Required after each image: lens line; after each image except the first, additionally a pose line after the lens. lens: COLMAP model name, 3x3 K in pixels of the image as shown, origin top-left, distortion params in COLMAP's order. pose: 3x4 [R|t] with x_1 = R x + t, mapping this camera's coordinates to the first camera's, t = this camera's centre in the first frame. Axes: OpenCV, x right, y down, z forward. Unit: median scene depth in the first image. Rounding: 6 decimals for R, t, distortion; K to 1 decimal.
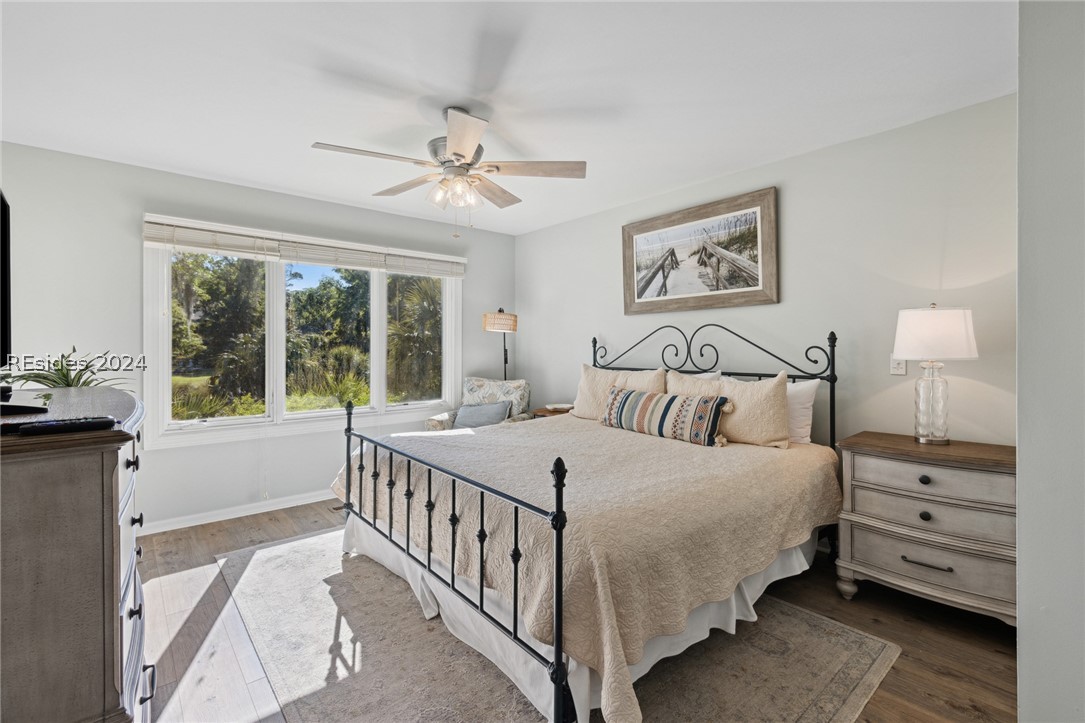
lens RADIAL K [[480.5, 0, 541.4], [0, 480.5, 353.0], [0, 0, 1]] dist [0.007447, -0.000953]
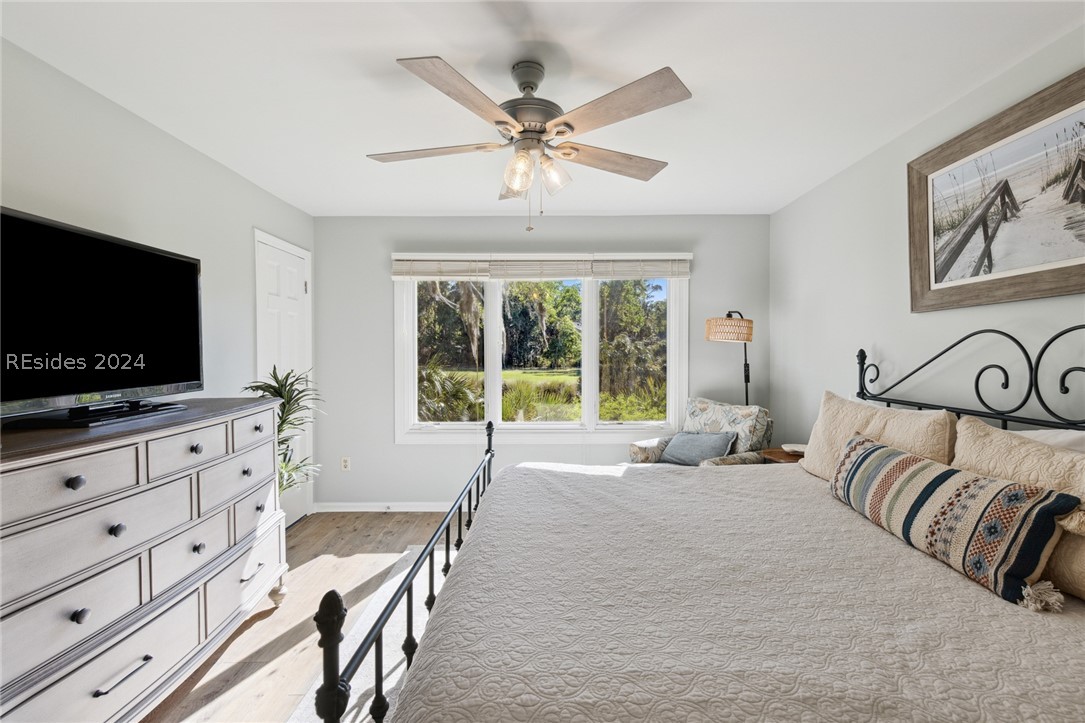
lens RADIAL K [[480.5, 0, 496.1], [0, 480.5, 365.1], [0, 0, 1]] dist [0.007447, -0.000953]
pose [[0.765088, 0.012605, -0.643802, 0.180244], [-0.006468, 0.999908, 0.011891, -0.019085], [0.643893, -0.004934, 0.765099, 0.228082]]
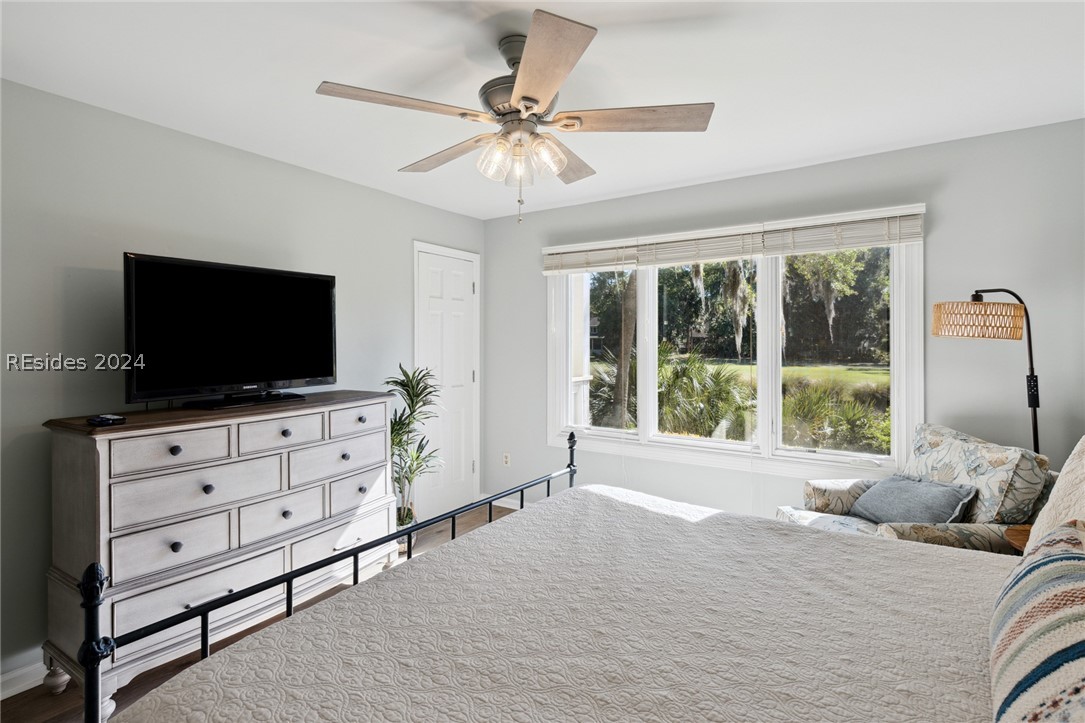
lens RADIAL K [[515.6, 0, 540.9], [0, 515.6, 344.1], [0, 0, 1]] dist [0.007608, -0.001036]
pose [[0.296420, 0.002582, -0.955054, 0.406019], [-0.012710, 0.999918, -0.001241, -0.049006], [0.954973, 0.012506, 0.296429, 0.621961]]
